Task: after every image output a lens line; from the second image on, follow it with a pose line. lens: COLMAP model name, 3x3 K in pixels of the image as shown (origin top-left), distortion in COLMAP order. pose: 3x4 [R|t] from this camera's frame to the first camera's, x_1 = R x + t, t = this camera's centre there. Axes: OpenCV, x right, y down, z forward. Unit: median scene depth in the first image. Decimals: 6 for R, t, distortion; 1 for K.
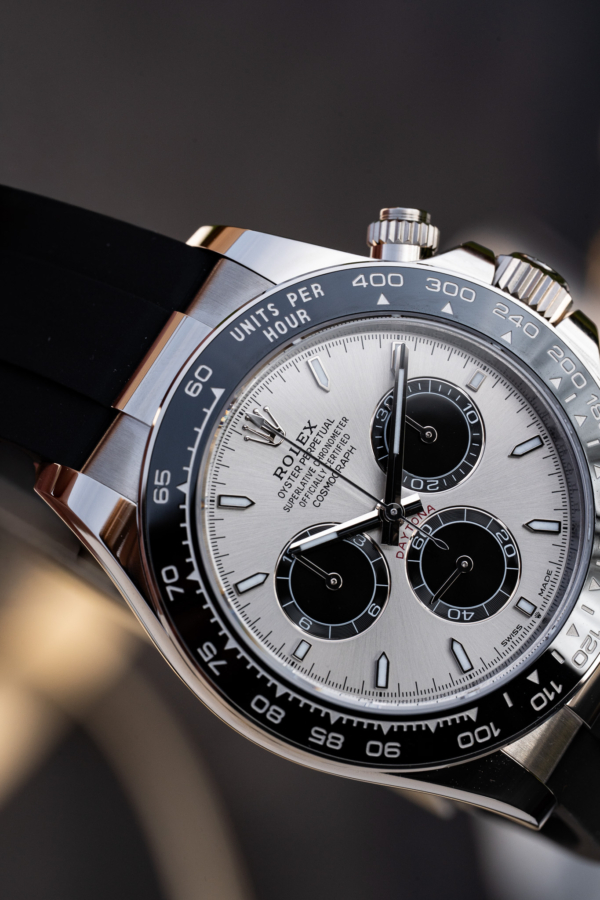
lens RADIAL K [[4528.4, 0, 302.5], [0, 4528.4, 433.1], [0, 0, 1]] dist [1.812793, -2.745685]
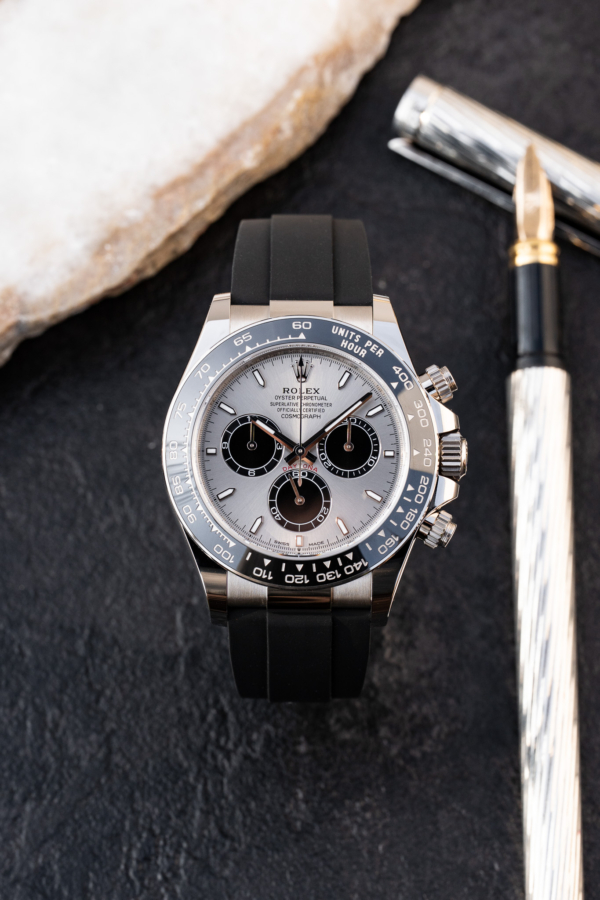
lens RADIAL K [[4528.4, 0, 302.5], [0, 4528.4, 433.1], [0, 0, 1]] dist [1.812793, -2.745685]
pose [[0.524594, 0.805130, -0.276708, 0.523572], [-0.825867, 0.560192, 0.064264, -0.105688], [0.206750, 0.194812, 0.958803, -0.768428]]
